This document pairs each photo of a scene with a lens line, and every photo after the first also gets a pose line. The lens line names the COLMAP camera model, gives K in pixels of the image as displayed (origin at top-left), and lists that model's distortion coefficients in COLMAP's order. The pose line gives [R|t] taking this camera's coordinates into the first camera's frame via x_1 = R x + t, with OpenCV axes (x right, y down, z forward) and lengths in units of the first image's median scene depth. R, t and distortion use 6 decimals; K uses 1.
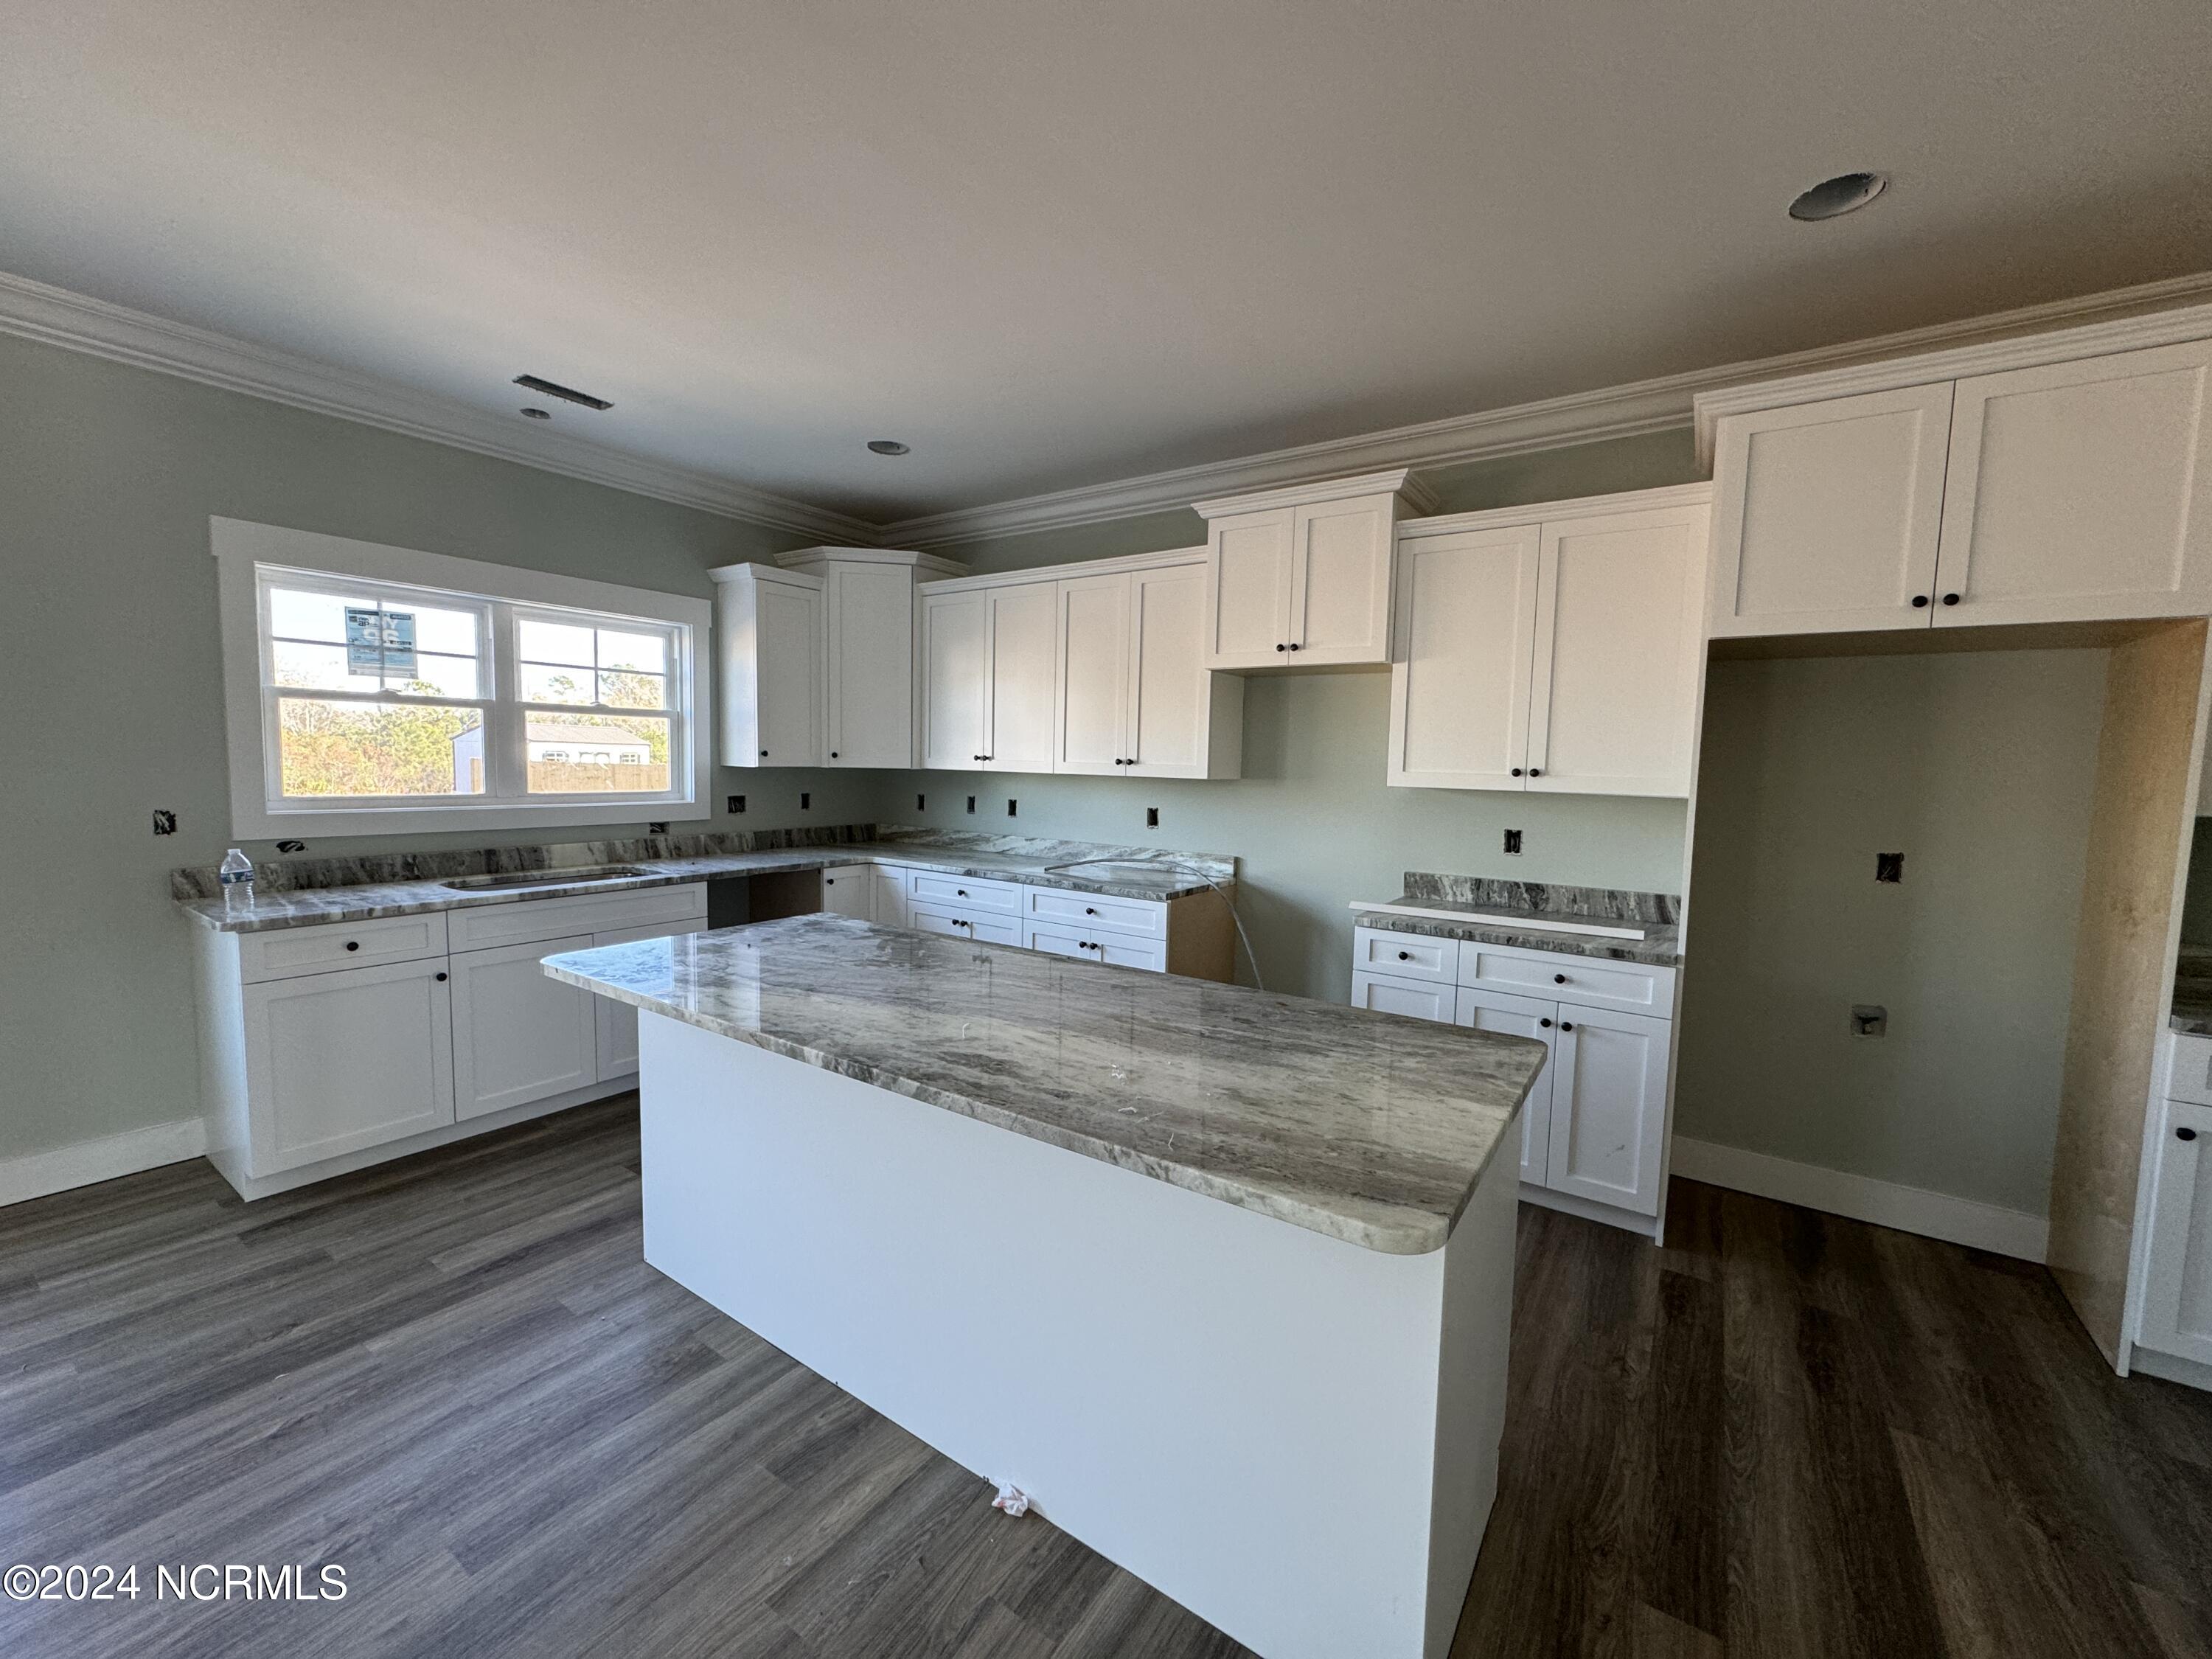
lens RADIAL K [[880.6, 0, 1106.0], [0, 880.6, 829.5], [0, 0, 1]] dist [-0.008420, -0.000113]
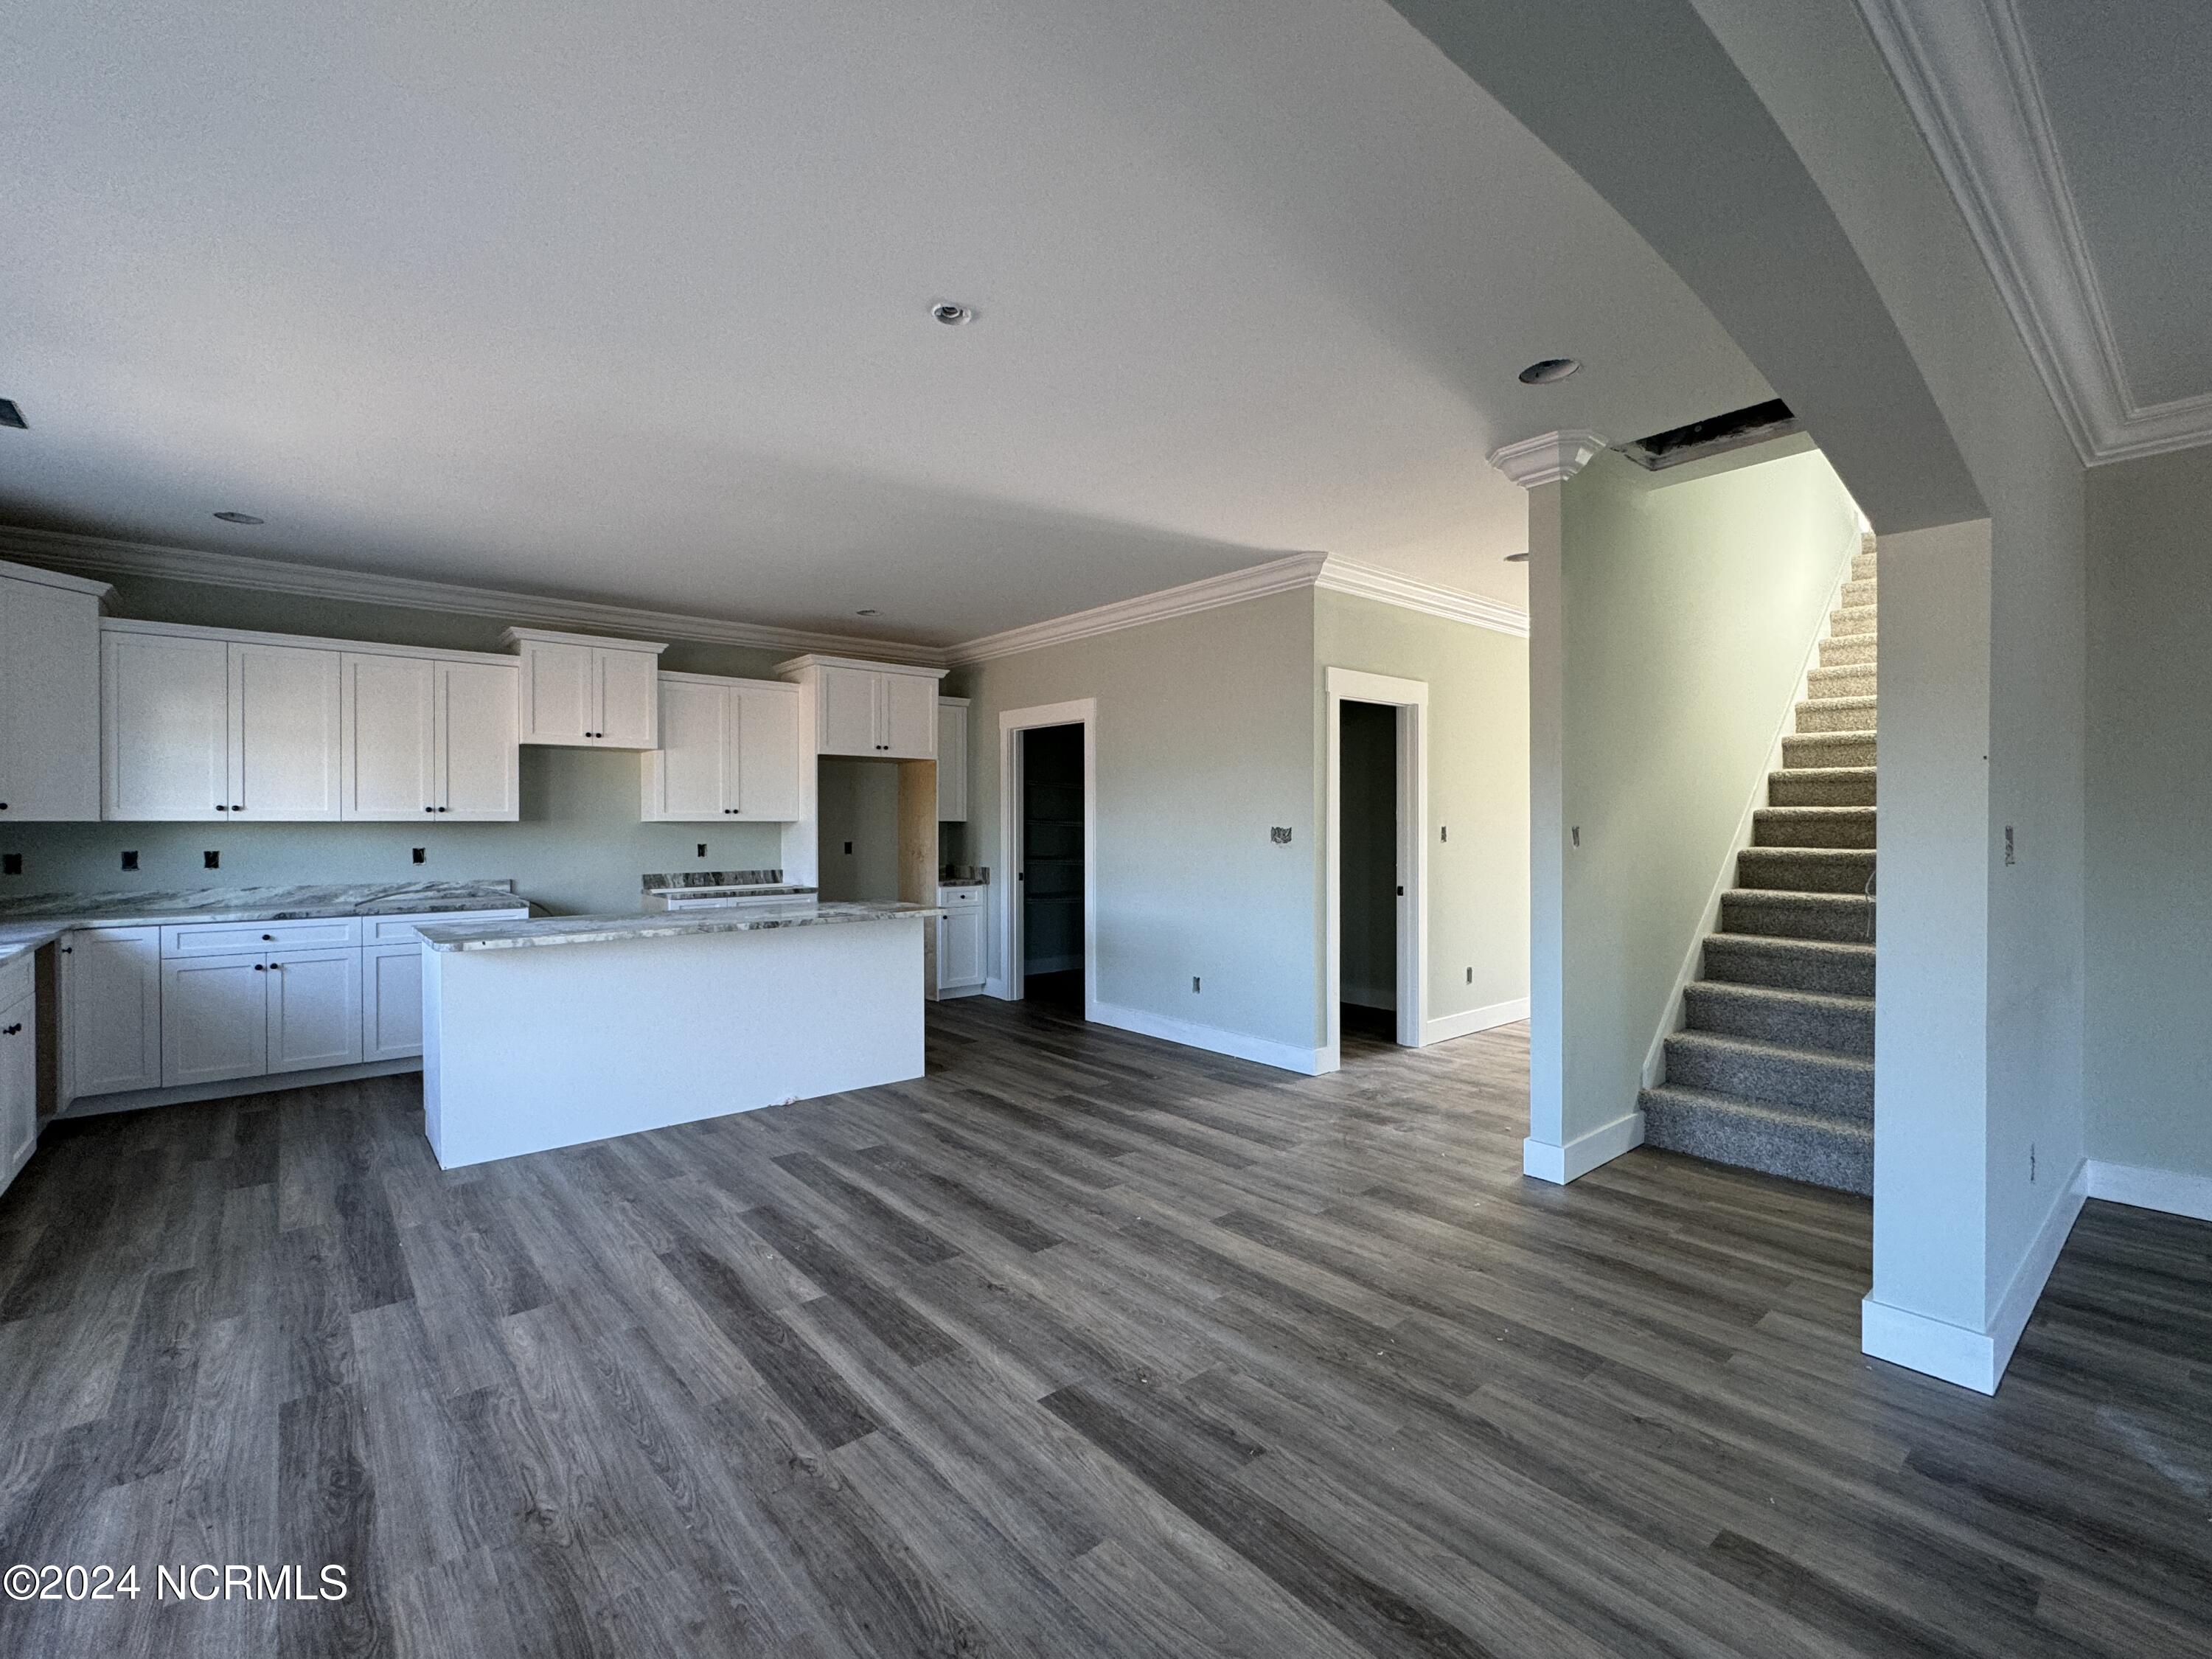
lens RADIAL K [[973.7, 0, 1106.0], [0, 973.7, 829.5], [0, 0, 1]] dist [-0.000027, 0.000020]
pose [[0.263507, -0.031477, 0.964144, -1.223578], [0.085310, 0.996312, 0.009212, 0.022886], [-0.960878, 0.079824, 0.265220, -0.326338]]
